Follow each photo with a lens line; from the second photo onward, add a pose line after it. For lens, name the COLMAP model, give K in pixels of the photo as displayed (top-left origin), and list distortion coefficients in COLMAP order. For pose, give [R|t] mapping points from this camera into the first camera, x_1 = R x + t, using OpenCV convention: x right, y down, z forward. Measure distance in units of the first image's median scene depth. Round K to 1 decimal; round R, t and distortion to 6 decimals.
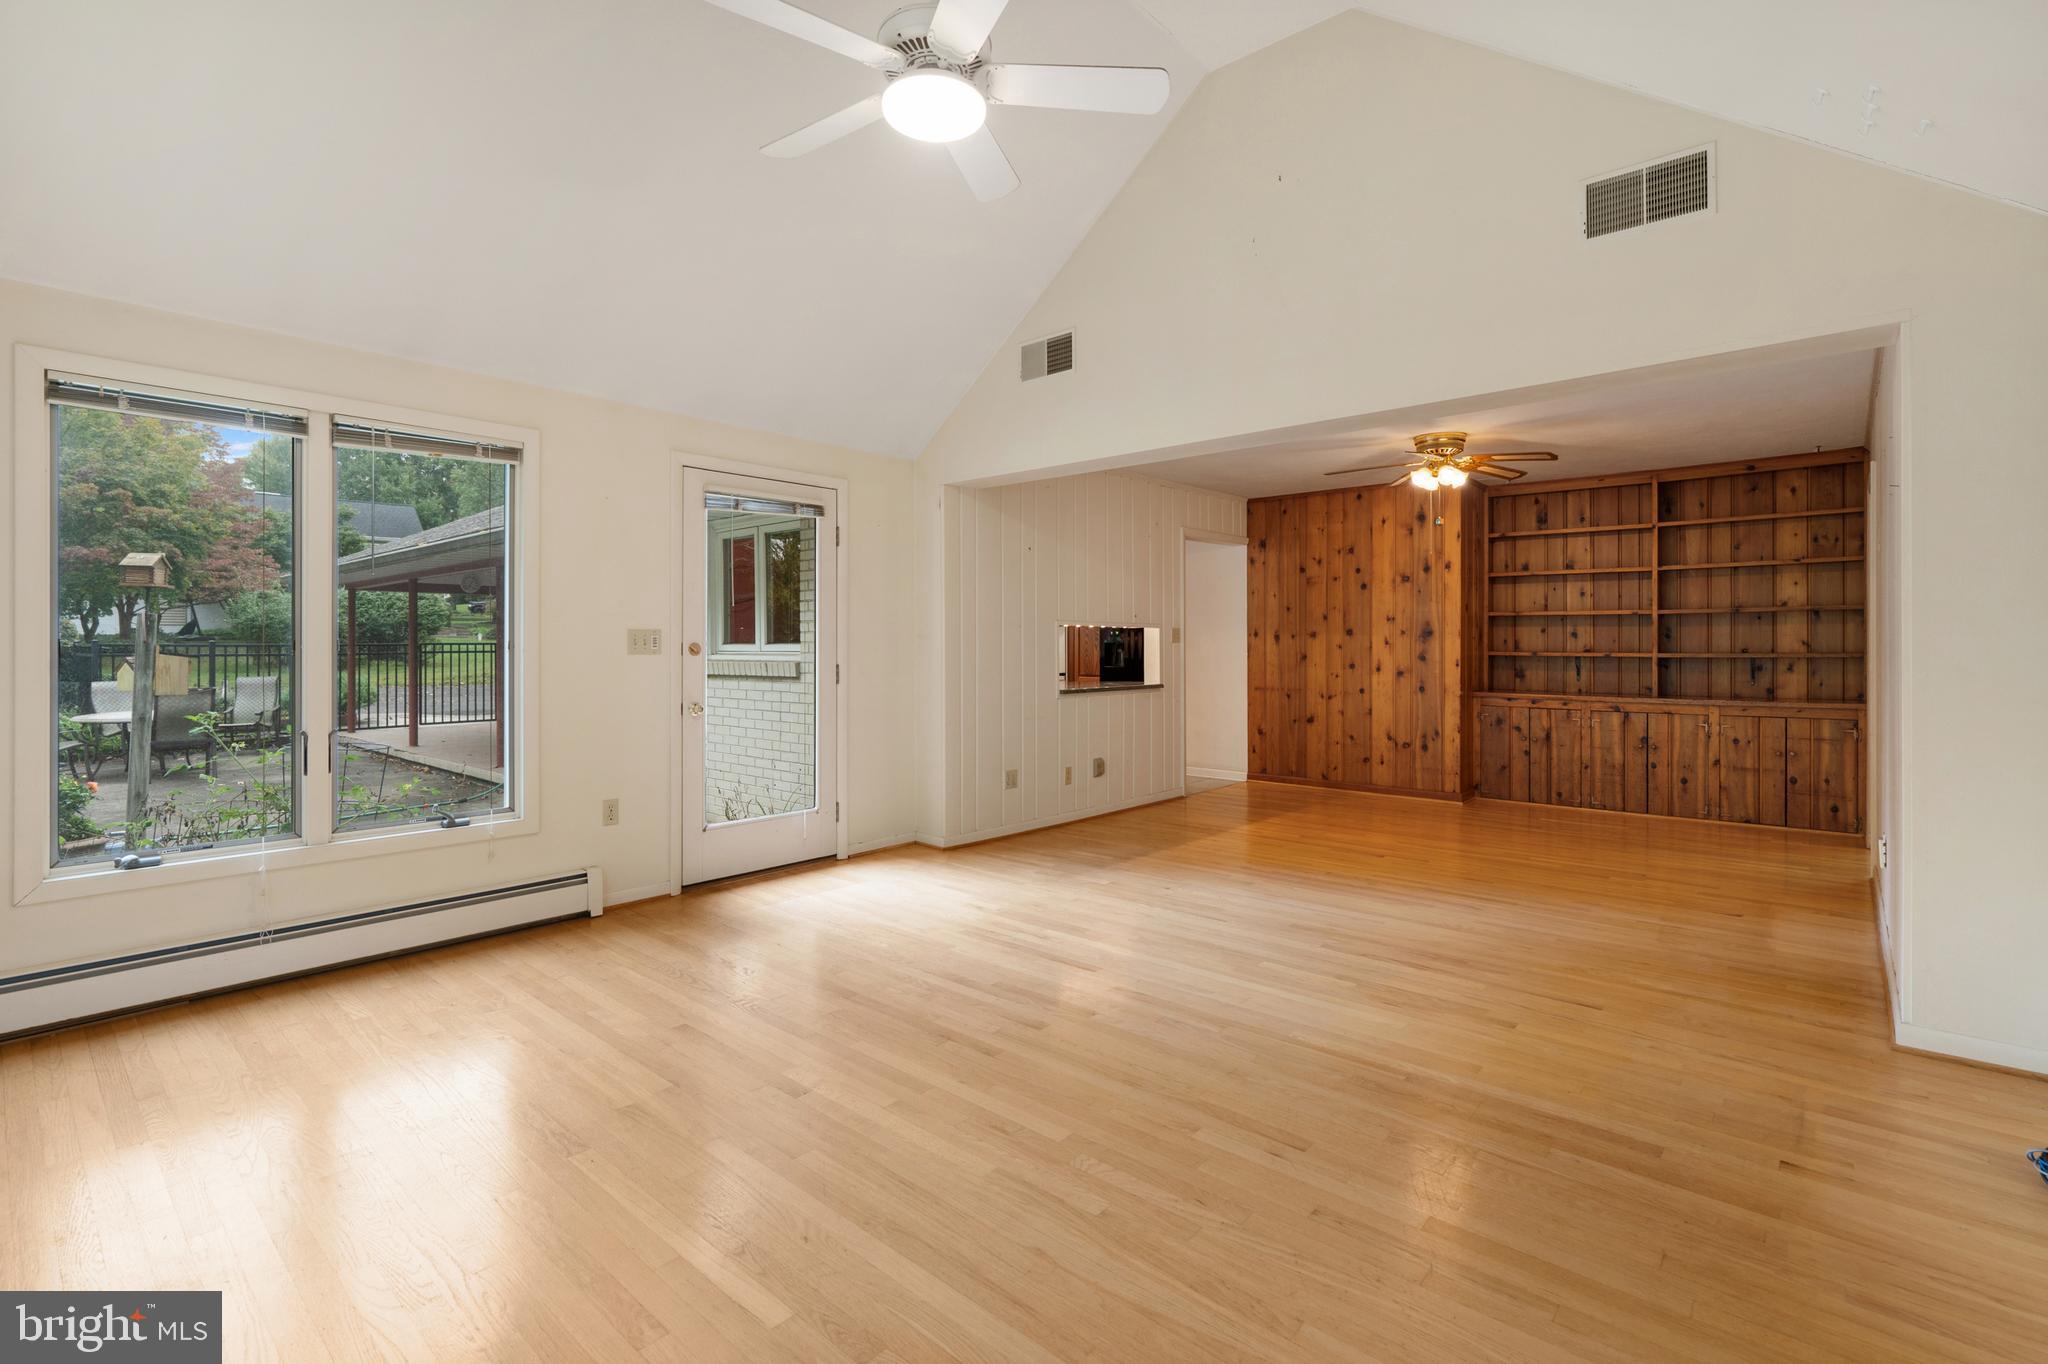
lens RADIAL K [[932.7, 0, 1017.9], [0, 932.7, 643.9], [0, 0, 1]] dist [-0.001826, 0.000337]
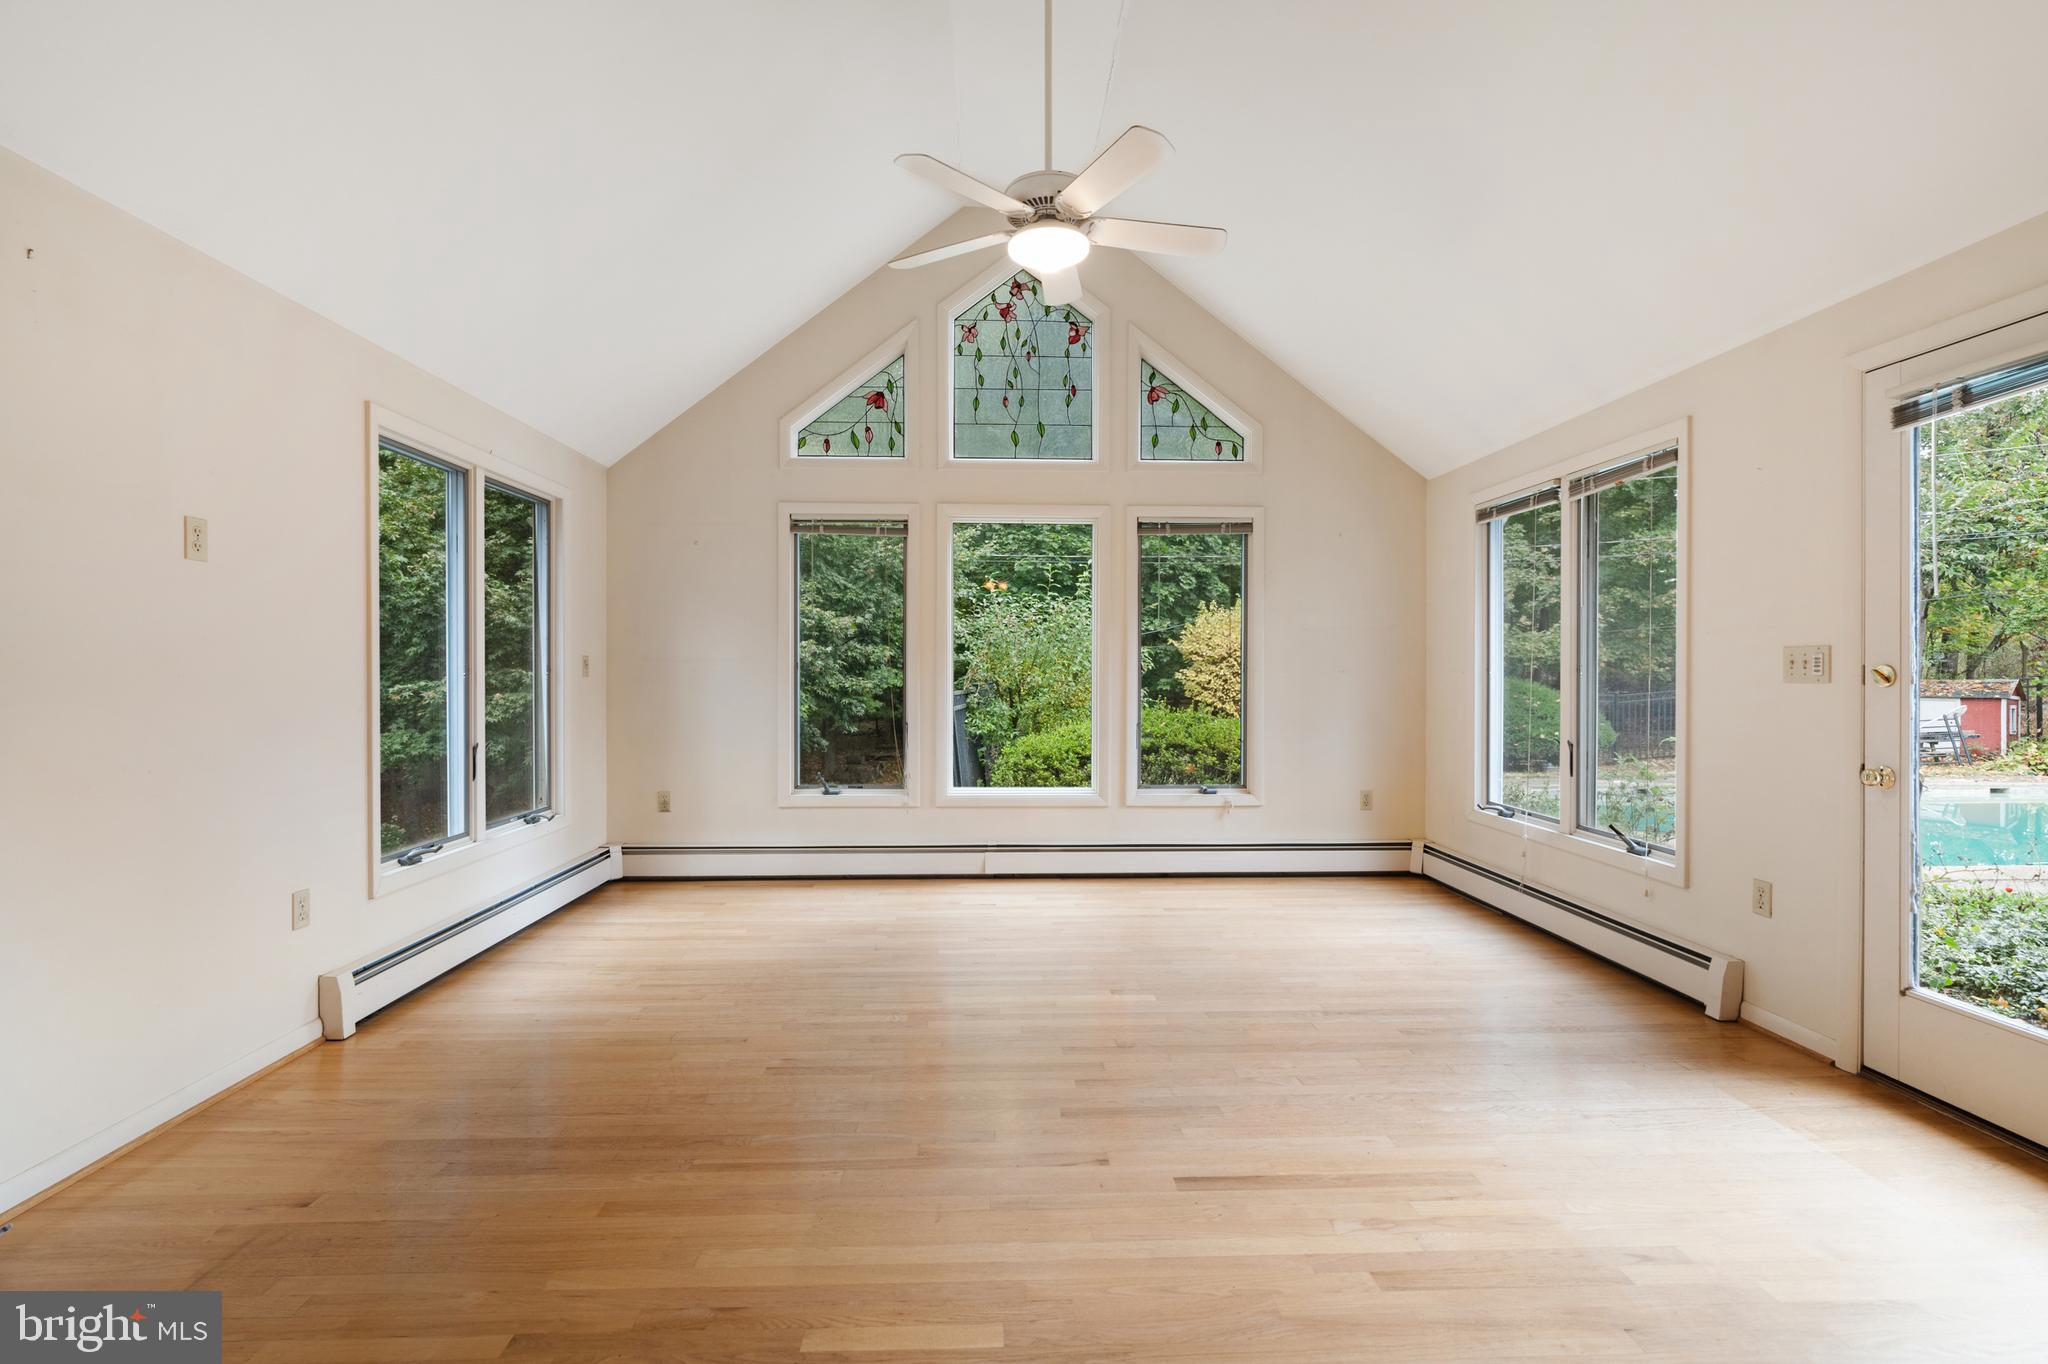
lens RADIAL K [[932.7, 0, 1022.2], [0, 932.7, 675.5], [0, 0, 1]] dist [-0.001826, 0.000337]
pose [[-0.724938, 0.005041, -0.688796, 0.530695], [-0.000490, 0.999969, 0.007834, 0.000922], [0.688814, 0.006017, -0.724913, 1.234047]]
